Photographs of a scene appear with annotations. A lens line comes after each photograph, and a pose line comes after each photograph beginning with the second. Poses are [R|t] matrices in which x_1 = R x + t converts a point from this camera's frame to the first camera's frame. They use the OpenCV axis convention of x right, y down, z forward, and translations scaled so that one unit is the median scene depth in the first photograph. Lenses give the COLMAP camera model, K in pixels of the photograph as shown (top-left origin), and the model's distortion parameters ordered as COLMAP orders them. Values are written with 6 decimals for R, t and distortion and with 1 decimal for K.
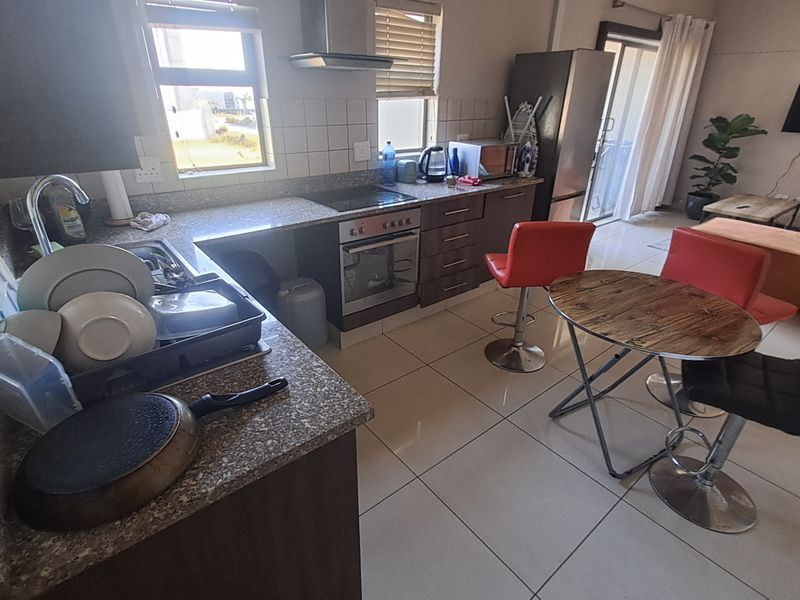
lens RADIAL K [[417.7, 0, 400.3], [0, 417.7, 300.2], [0, 0, 1]] dist [0.002186, 0.000439]
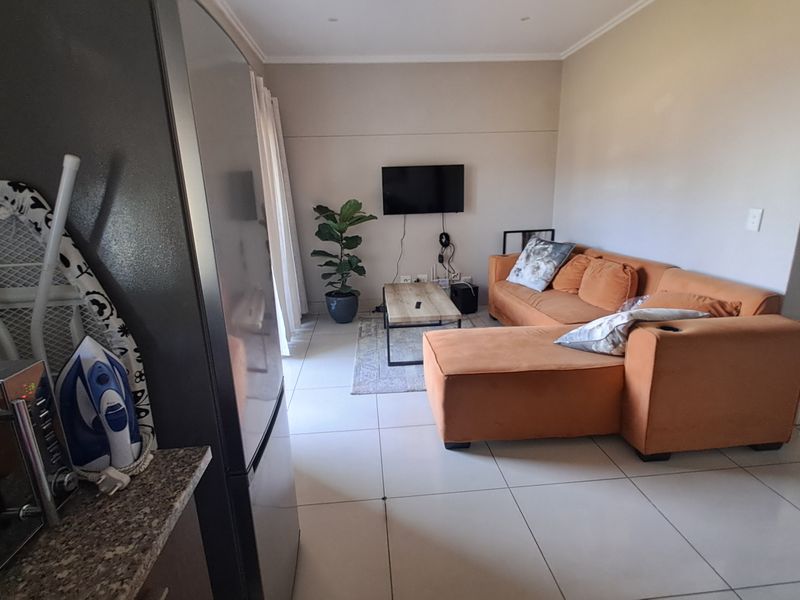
lens RADIAL K [[417.7, 0, 400.7], [0, 417.7, 299.2], [0, 0, 1]] dist [0.002186, 0.000439]
pose [[0.555783, -0.245269, 0.794323, 0.211924], [0.411851, 0.911226, -0.006803, -0.305225], [-0.722139, 0.330924, 0.607458, 0.682979]]
